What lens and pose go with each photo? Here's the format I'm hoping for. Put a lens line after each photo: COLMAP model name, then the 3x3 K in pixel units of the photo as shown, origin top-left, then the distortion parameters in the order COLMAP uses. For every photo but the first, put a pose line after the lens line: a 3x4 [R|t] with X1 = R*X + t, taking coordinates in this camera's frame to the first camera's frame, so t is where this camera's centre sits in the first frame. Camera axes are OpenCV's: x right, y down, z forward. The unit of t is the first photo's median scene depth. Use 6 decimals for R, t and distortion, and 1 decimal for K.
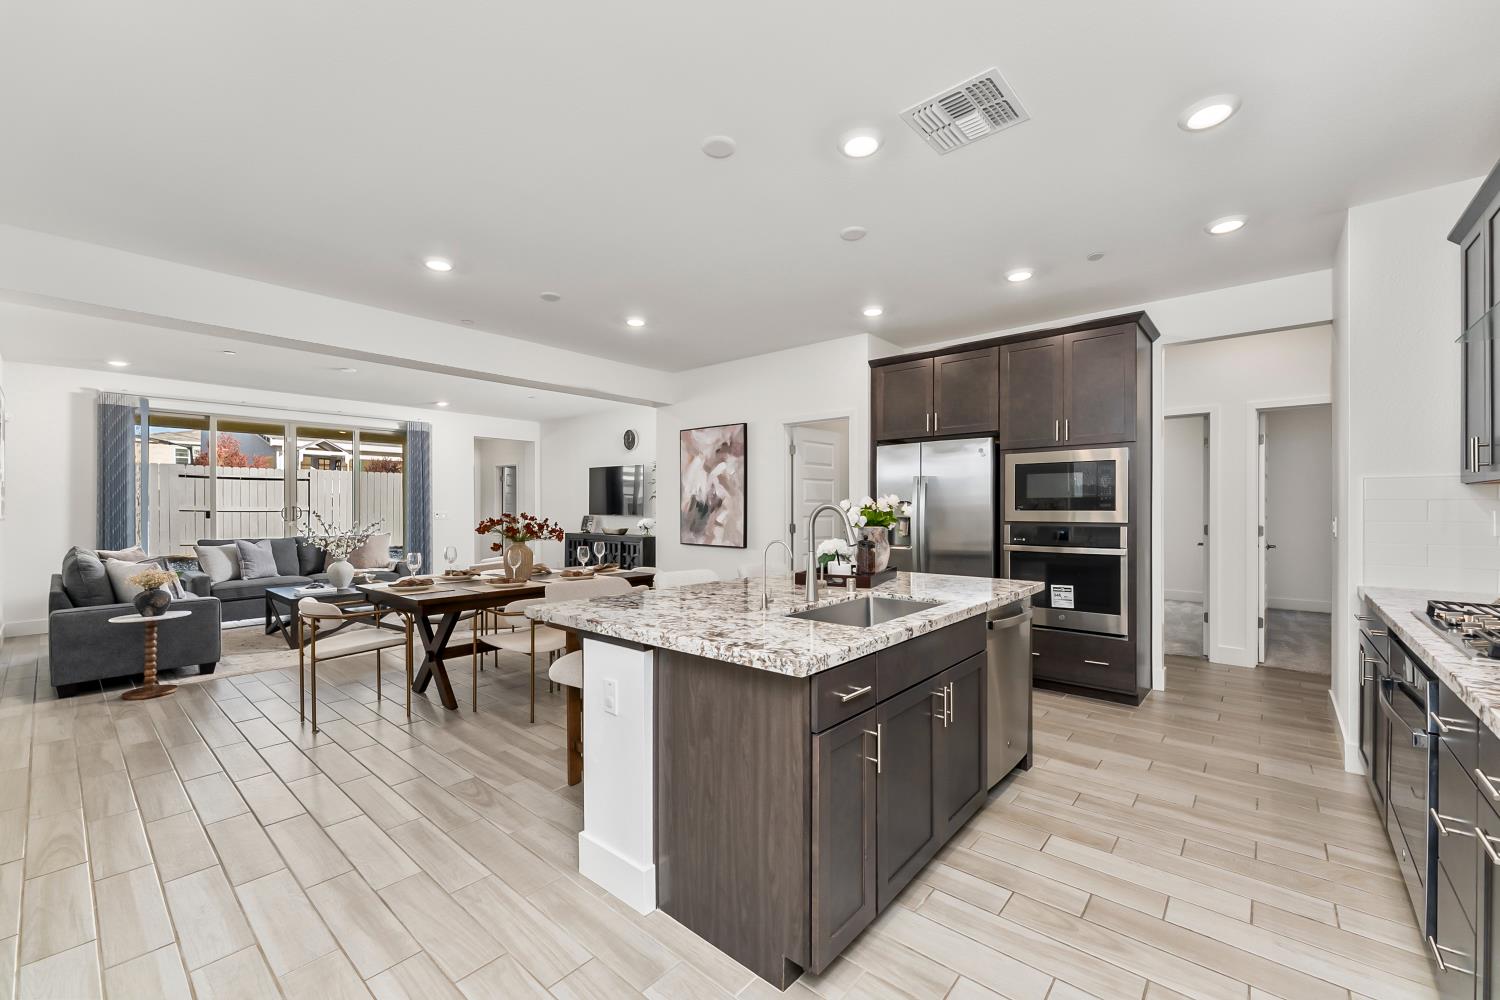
lens RADIAL K [[597.1, 0, 744.7], [0, 597.1, 509.0], [0, 0, 1]] dist [0.001147, 0.000147]
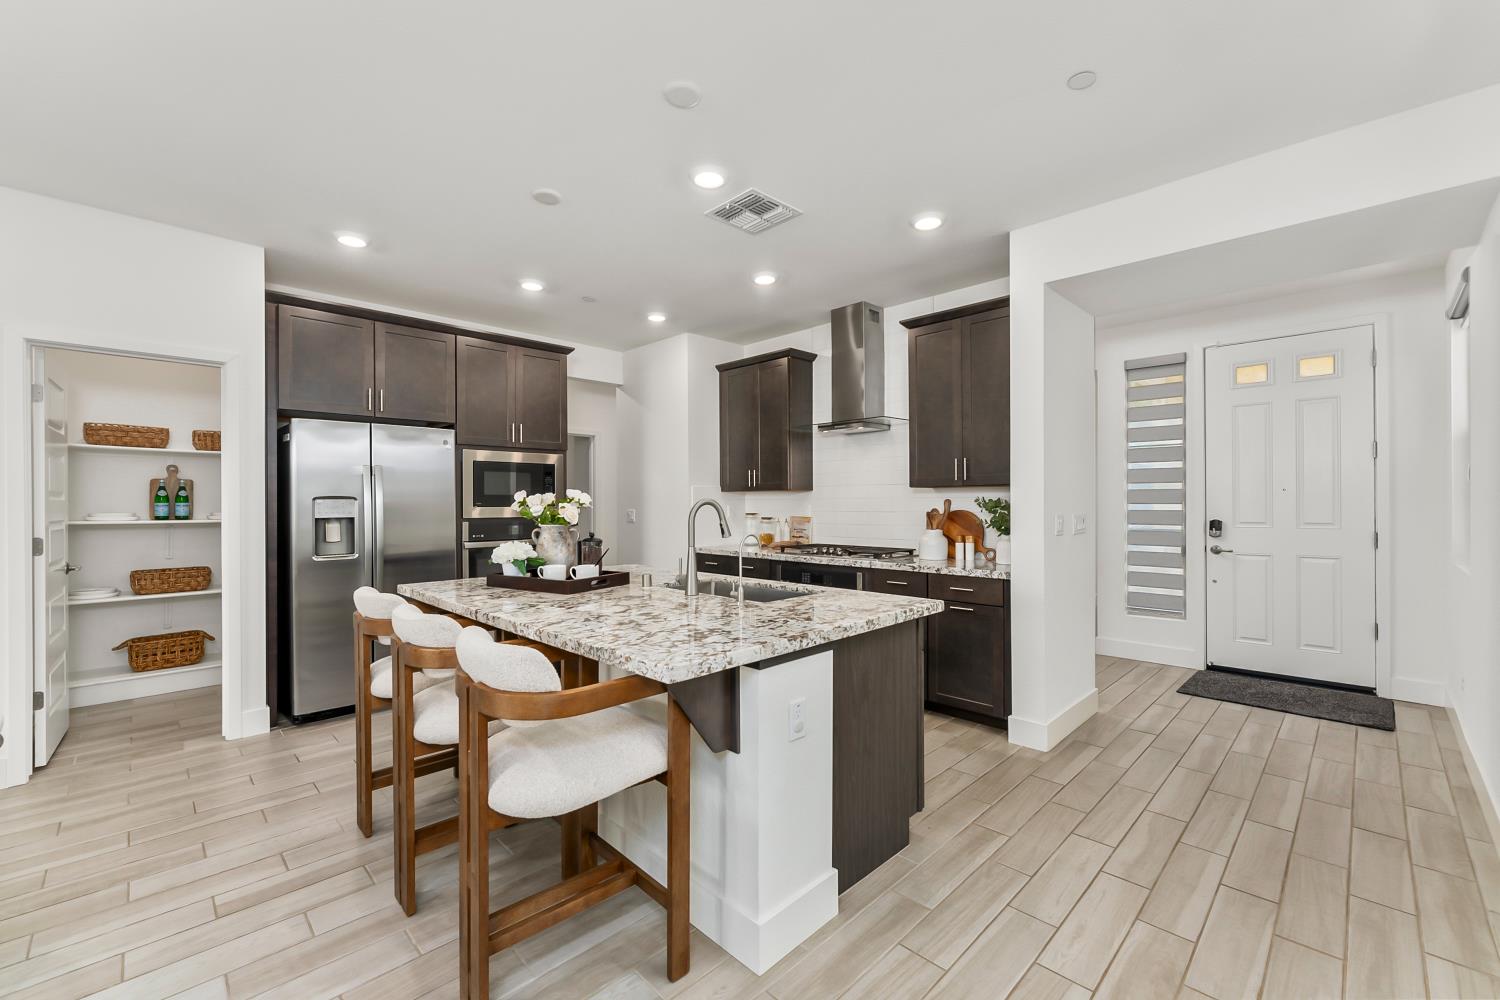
lens RADIAL K [[614.8, 0, 750.0], [0, 614.8, 500.0], [0, 0, 1]] dist [-0.017203, -0.000025]
pose [[0.085967, 0.005013, 0.996285, -0.523287], [0.007298, 0.999957, -0.005661, -0.000250], [-0.996271, 0.007758, 0.085926, 0.462842]]
